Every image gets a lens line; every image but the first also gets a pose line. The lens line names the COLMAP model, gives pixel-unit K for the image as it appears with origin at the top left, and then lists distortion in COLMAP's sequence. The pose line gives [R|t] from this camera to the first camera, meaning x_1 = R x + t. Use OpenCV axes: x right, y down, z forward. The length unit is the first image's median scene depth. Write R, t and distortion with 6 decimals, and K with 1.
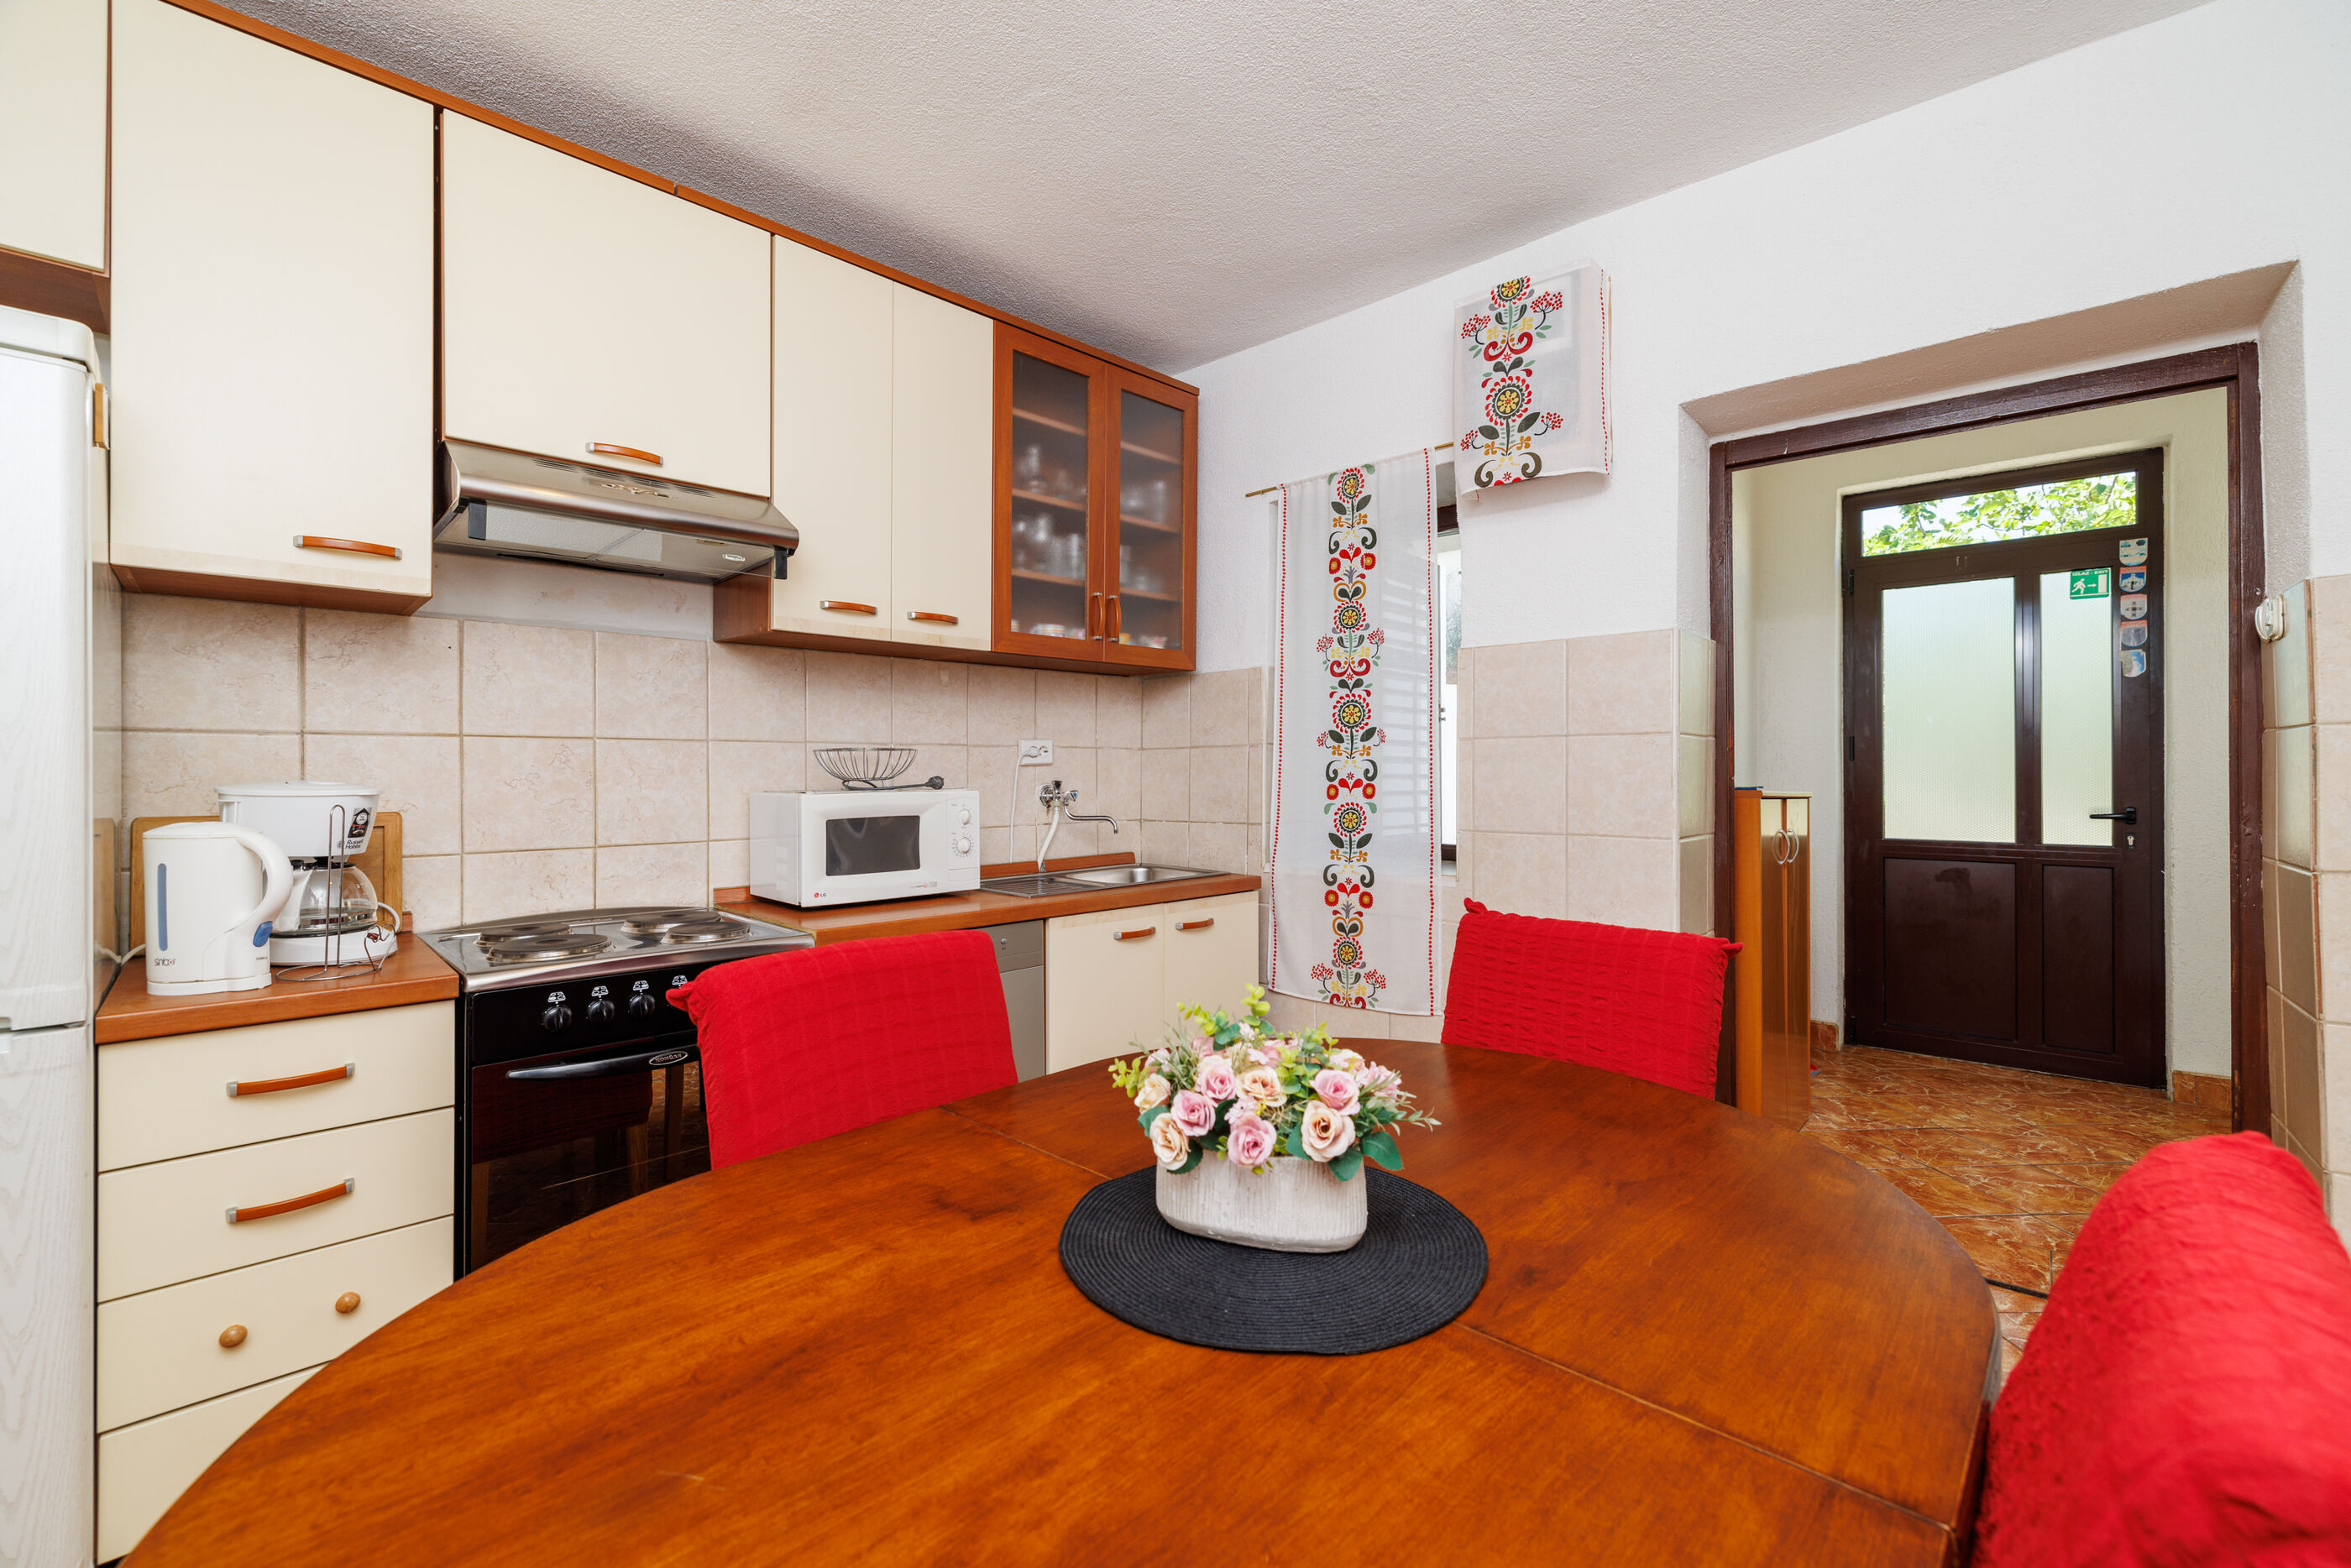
lens RADIAL K [[989.2, 0, 1178.4], [0, 989.2, 773.9], [0, 0, 1]] dist [-0.007323, 0.002023]
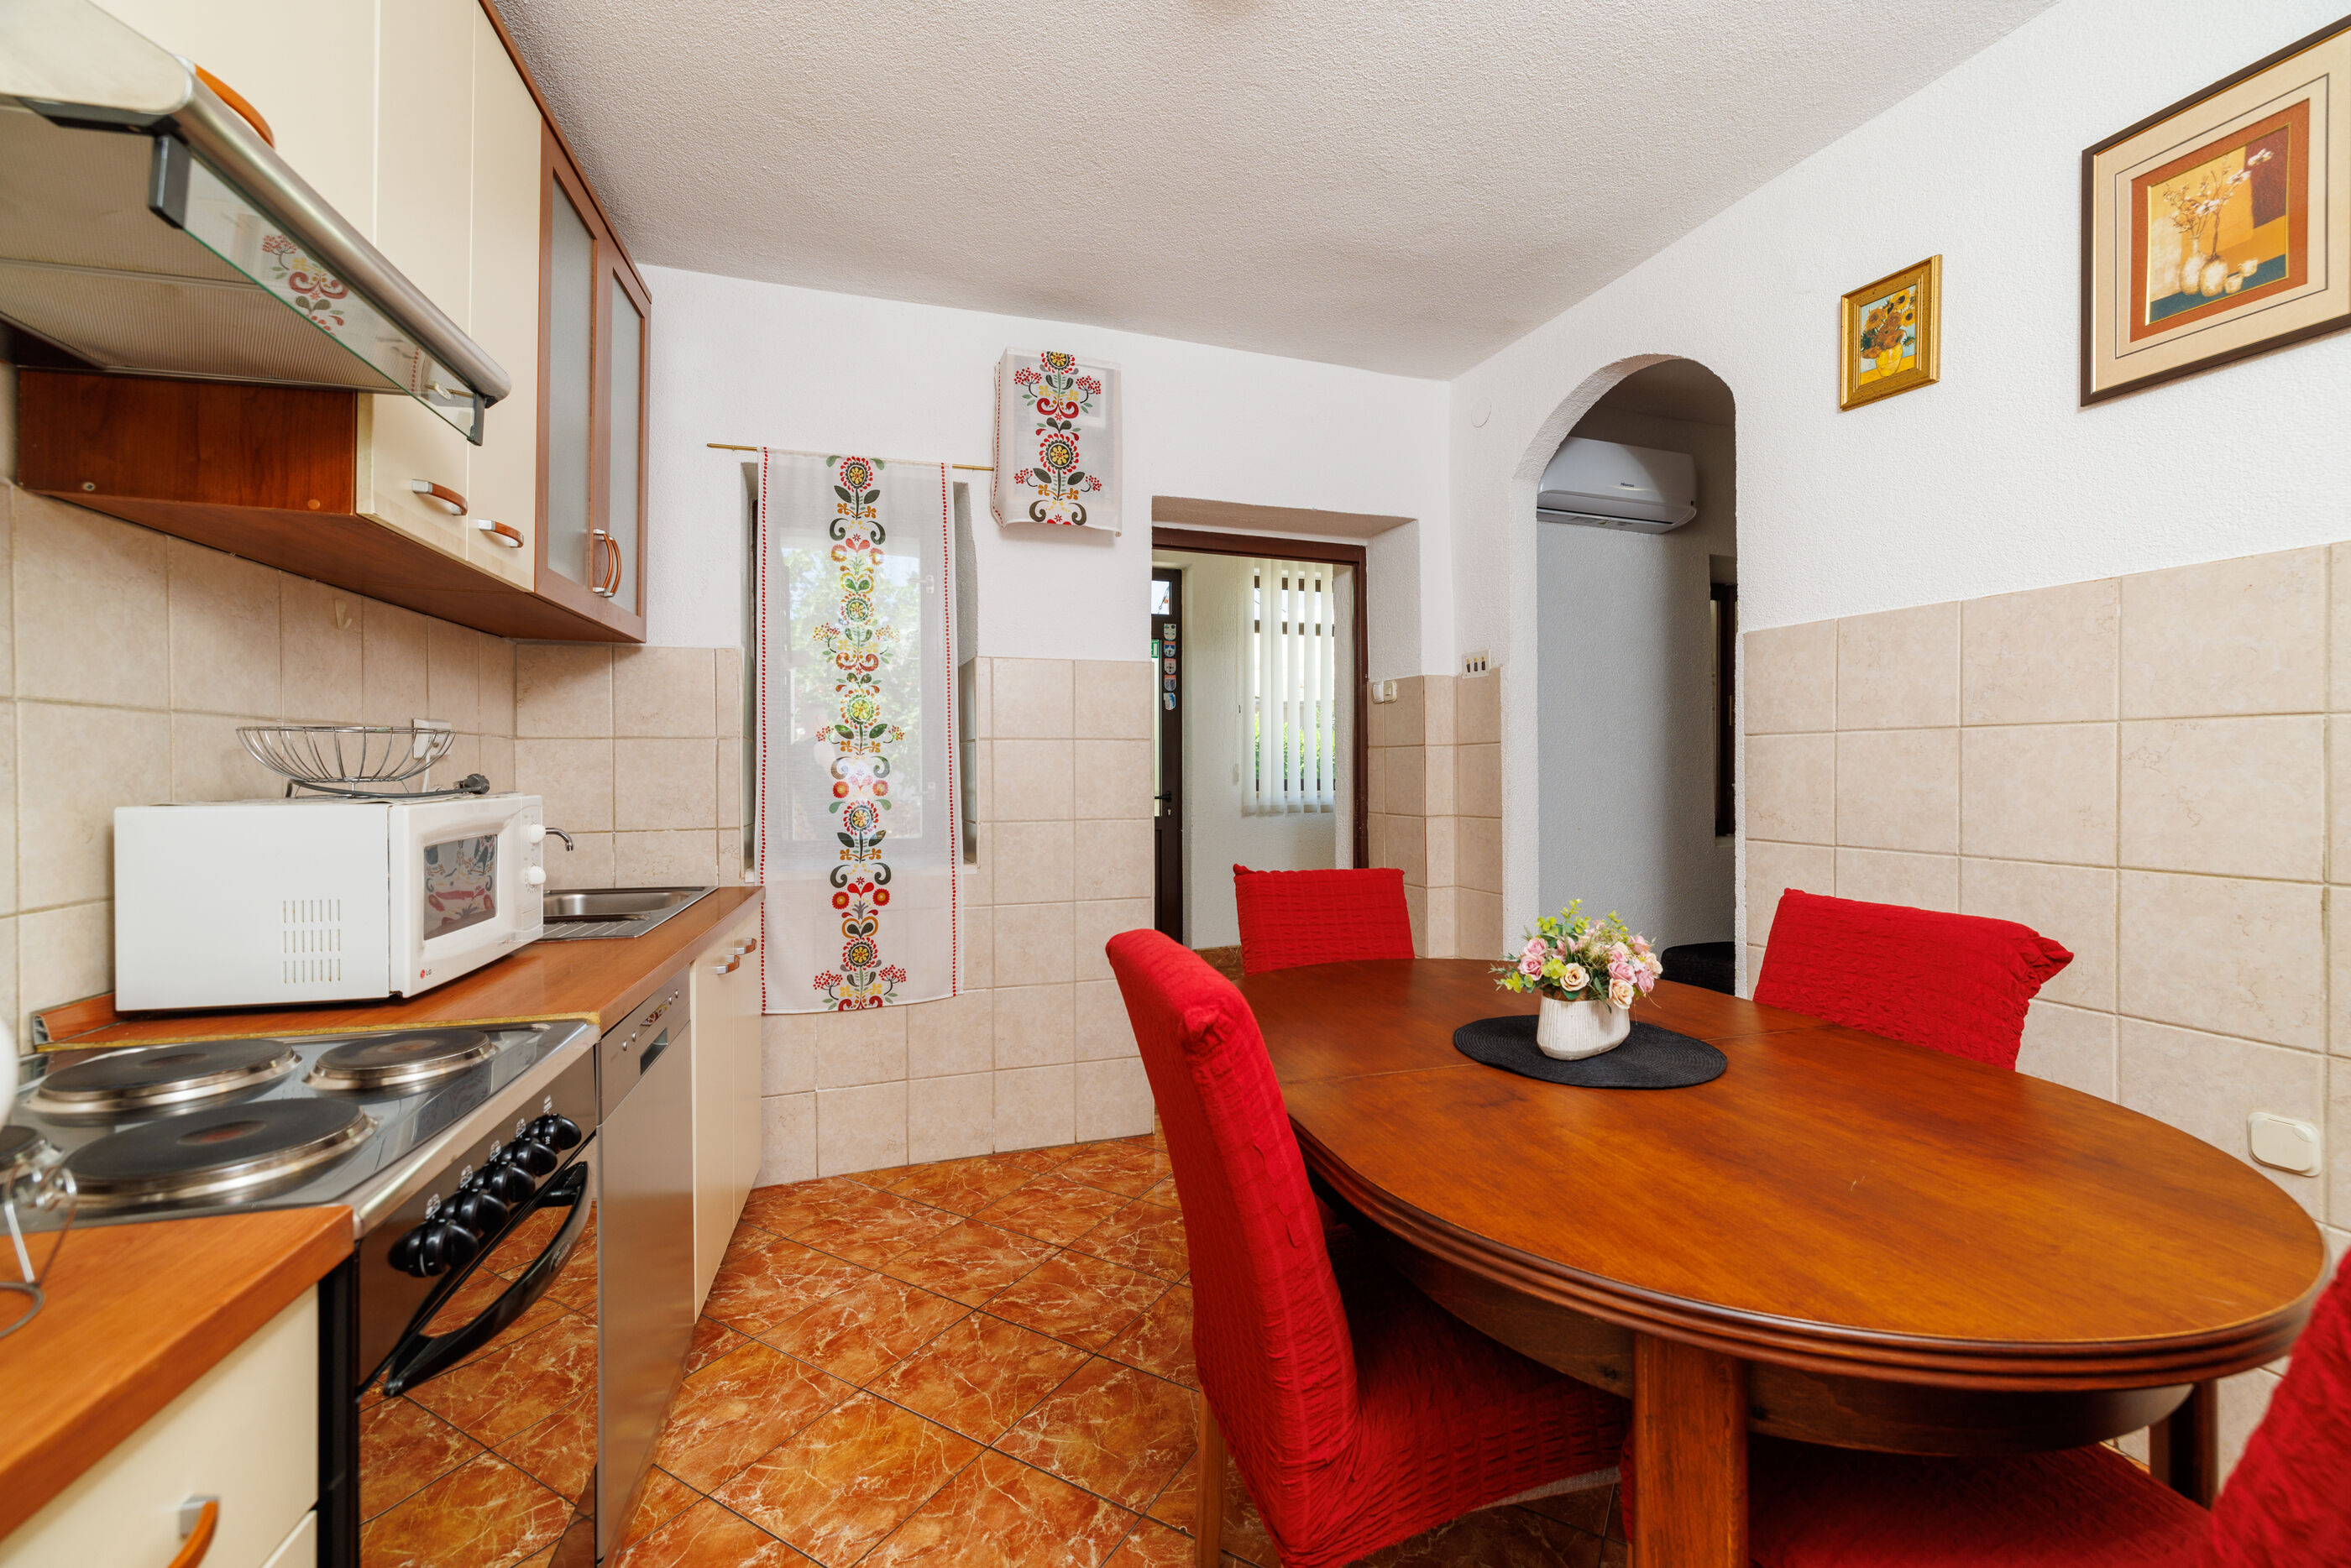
lens RADIAL K [[991.8, 0, 1184.9], [0, 991.8, 774.7], [0, 0, 1]] dist [0.001299, 0.000390]
pose [[0.490523, -0.003948, 0.871419, -0.607149], [0.001465, 0.999992, 0.003706, 0.000906], [-0.871427, -0.000541, 0.490525, 0.278620]]
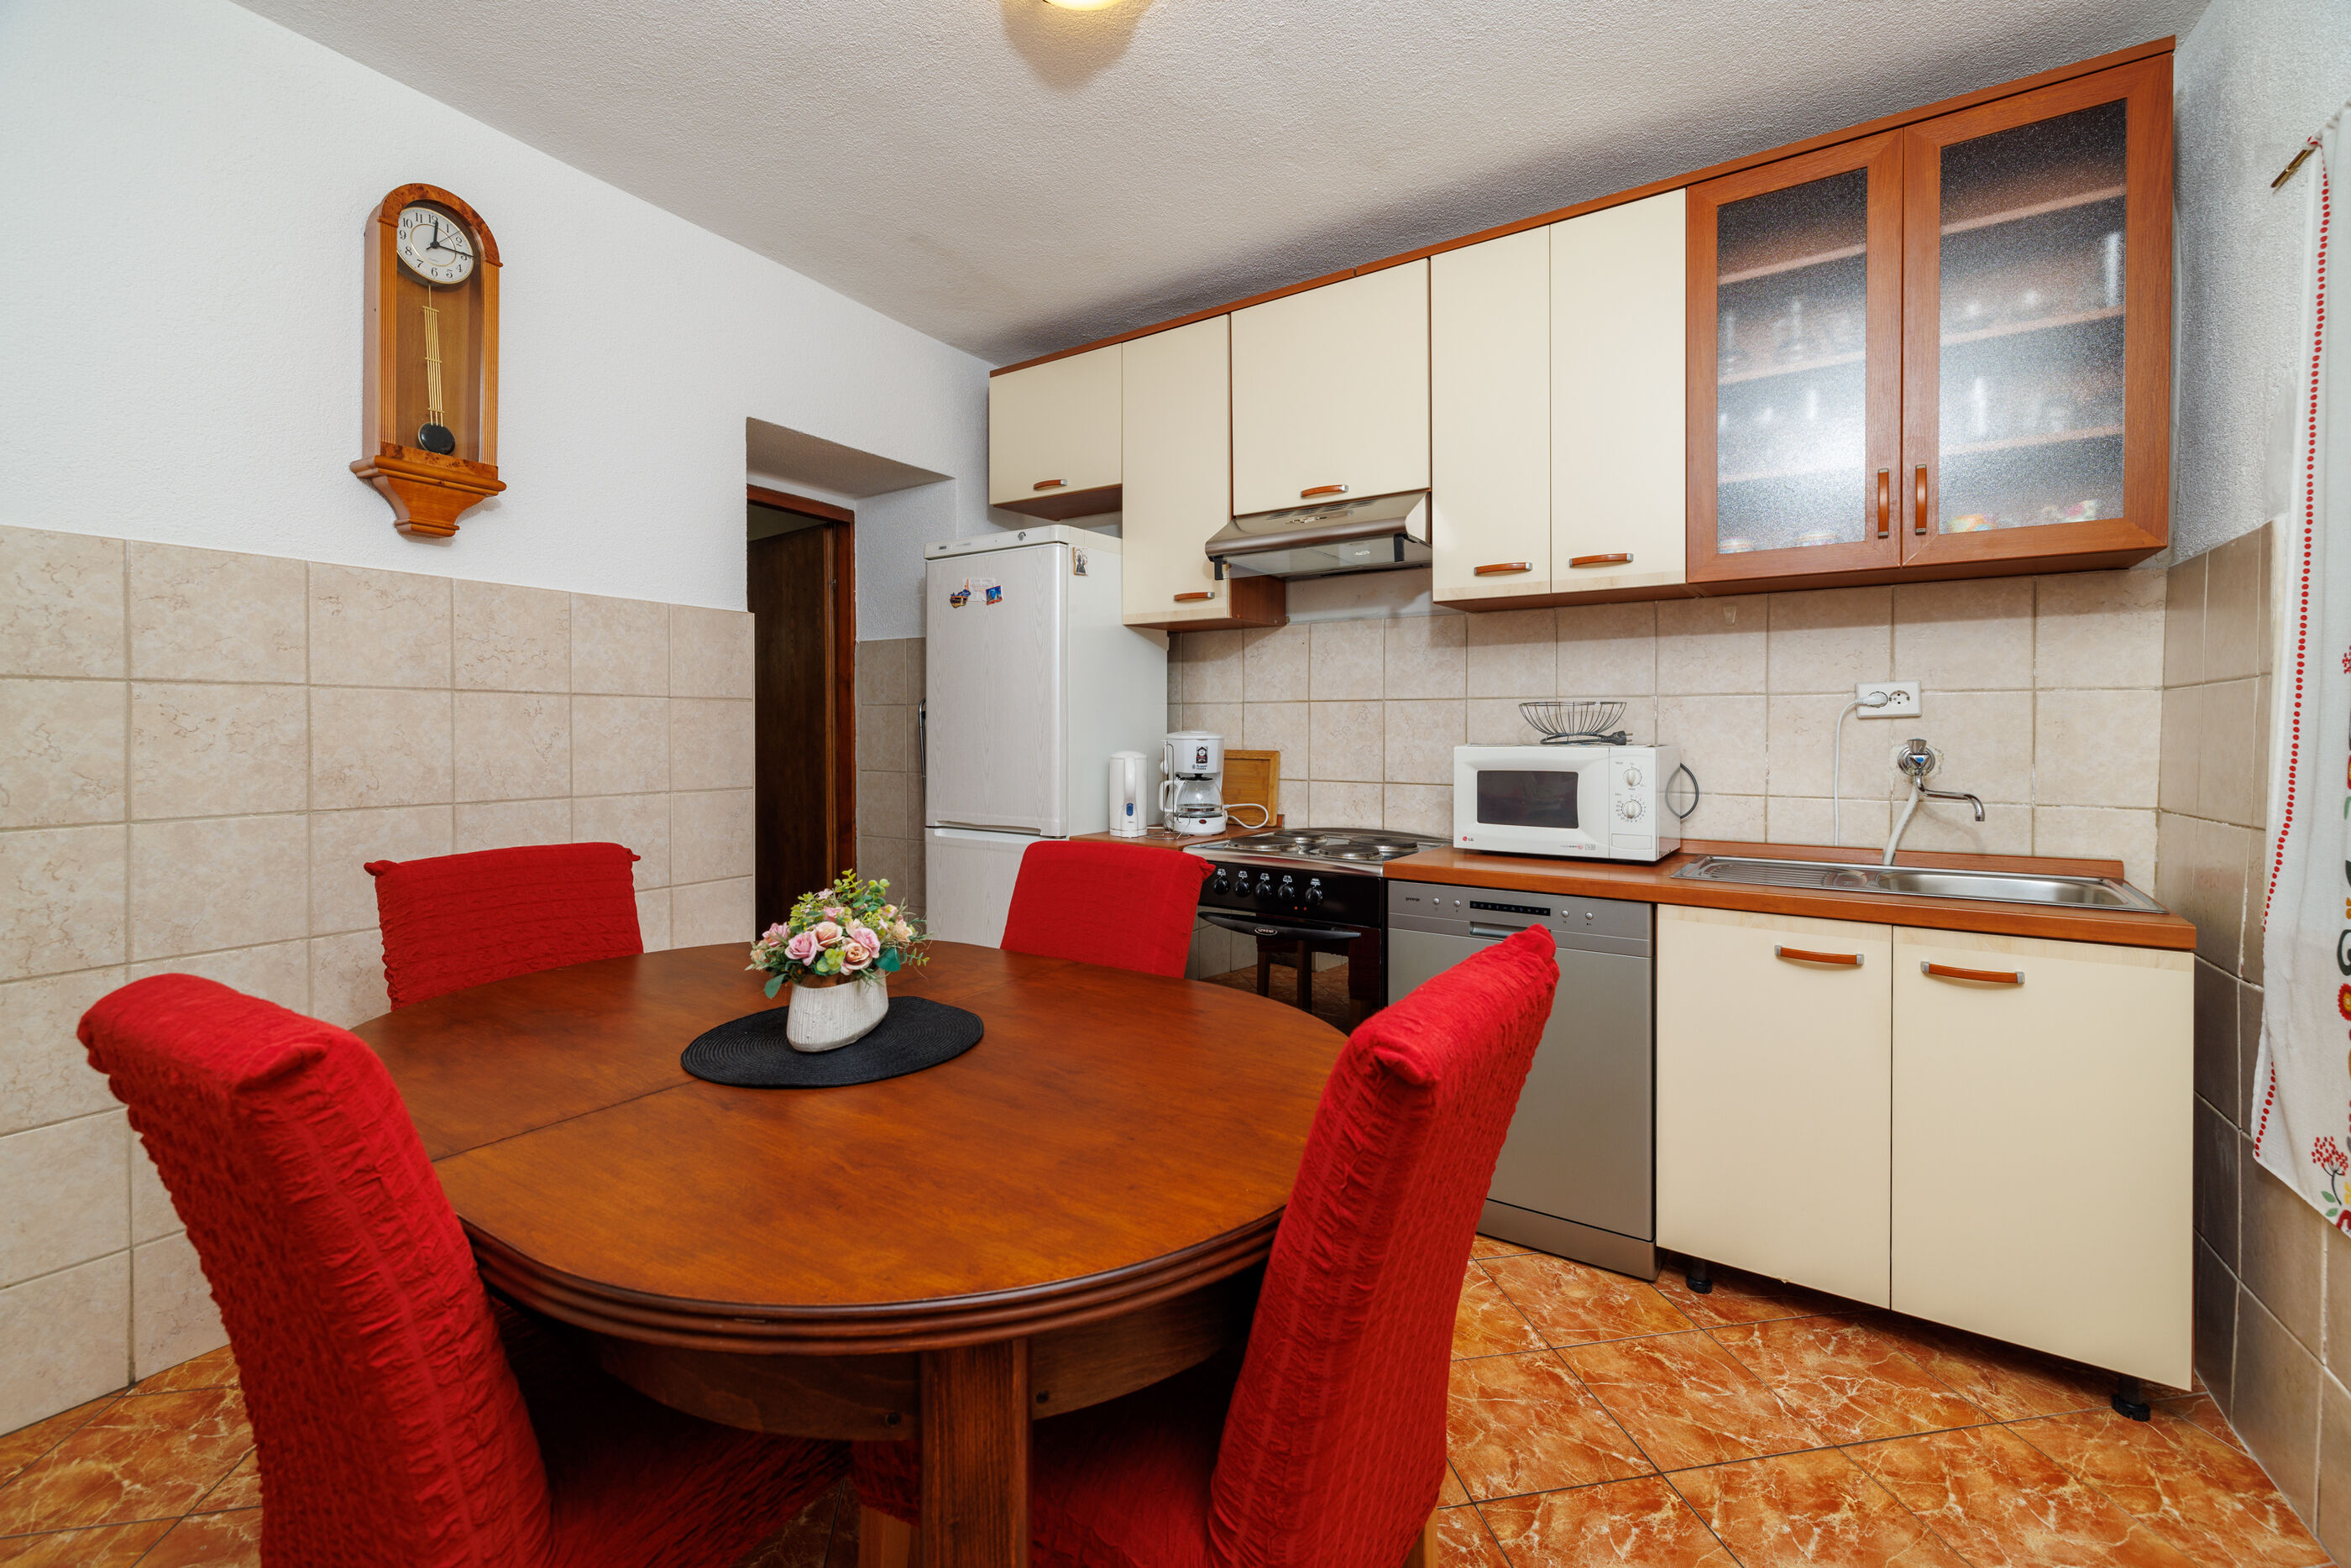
lens RADIAL K [[989.2, 0, 1181.9], [0, 989.2, 737.7], [0, 0, 1]] dist [-0.007323, 0.002023]
pose [[0.186714, 0.013281, -0.982324, 0.595991], [-0.003171, 0.999912, 0.012916, -0.002029], [0.982409, 0.000703, 0.186740, 0.446280]]
